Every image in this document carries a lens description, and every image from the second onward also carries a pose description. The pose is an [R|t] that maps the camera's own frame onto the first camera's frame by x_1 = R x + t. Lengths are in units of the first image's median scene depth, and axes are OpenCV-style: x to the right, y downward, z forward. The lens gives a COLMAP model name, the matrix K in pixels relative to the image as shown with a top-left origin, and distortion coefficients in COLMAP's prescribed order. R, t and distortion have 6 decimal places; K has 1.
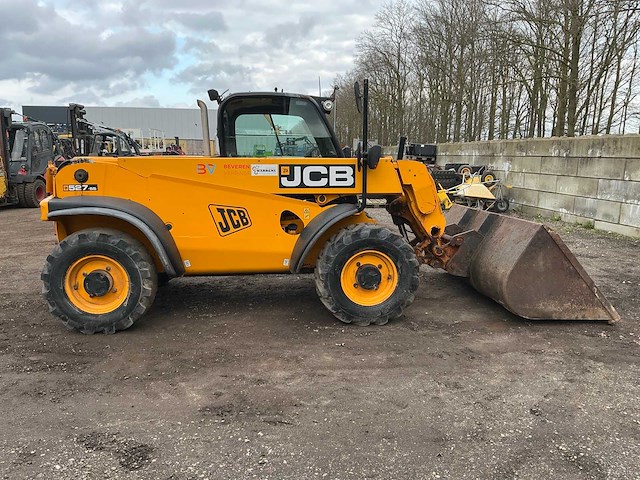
lens RADIAL K [[529.5, 0, 320.0], [0, 529.5, 240.0], [0, 0, 1]] dist [0.091856, -0.186767]
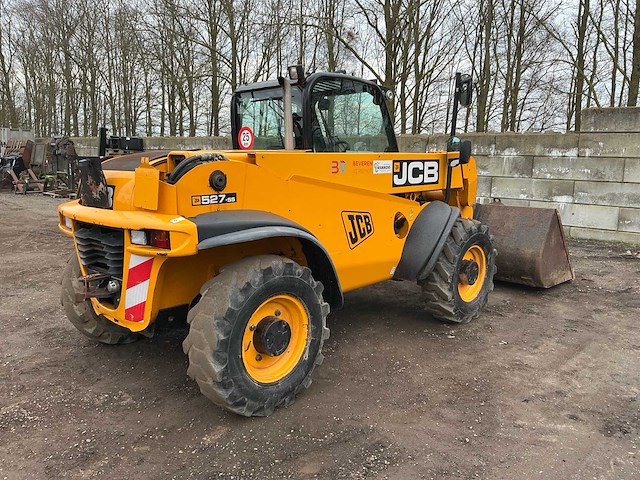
lens RADIAL K [[529.5, 0, 320.0], [0, 529.5, 240.0], [0, 0, 1]] dist [0.091856, -0.186767]
pose [[0.751271, -0.103858, 0.651771, -0.749589], [0.097492, 0.994171, 0.046044, -0.063139], [-0.652754, 0.028951, 0.757017, 0.415201]]
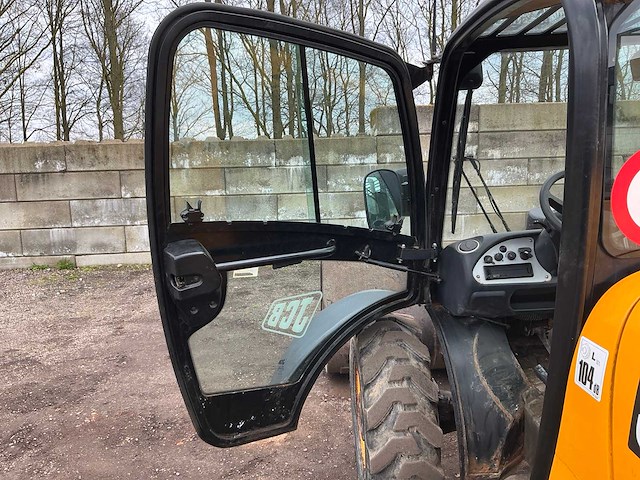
lens RADIAL K [[529.5, 0, 320.0], [0, 529.5, 240.0], [0, 0, 1]] dist [0.091856, -0.186767]
pose [[0.056885, -0.177747, 0.982431, -0.431274], [0.191411, 0.967712, 0.164001, -0.256631], [-0.979860, 0.178719, 0.089071, 1.332398]]
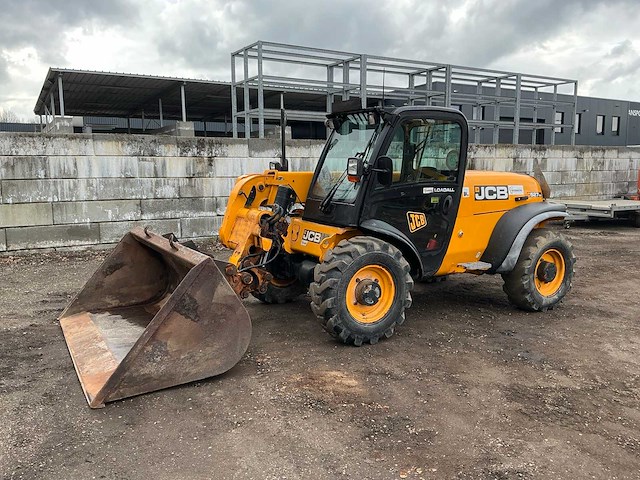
lens RADIAL K [[525.4, 0, 320.0], [0, 525.4, 240.0], [0, 0, 1]] dist [0.110552, -0.224357]
pose [[-0.904948, 0.052793, -0.422235, 0.526489], [-0.068018, 0.961569, 0.266005, -0.329221], [0.420051, 0.269440, -0.866579, 2.114719]]
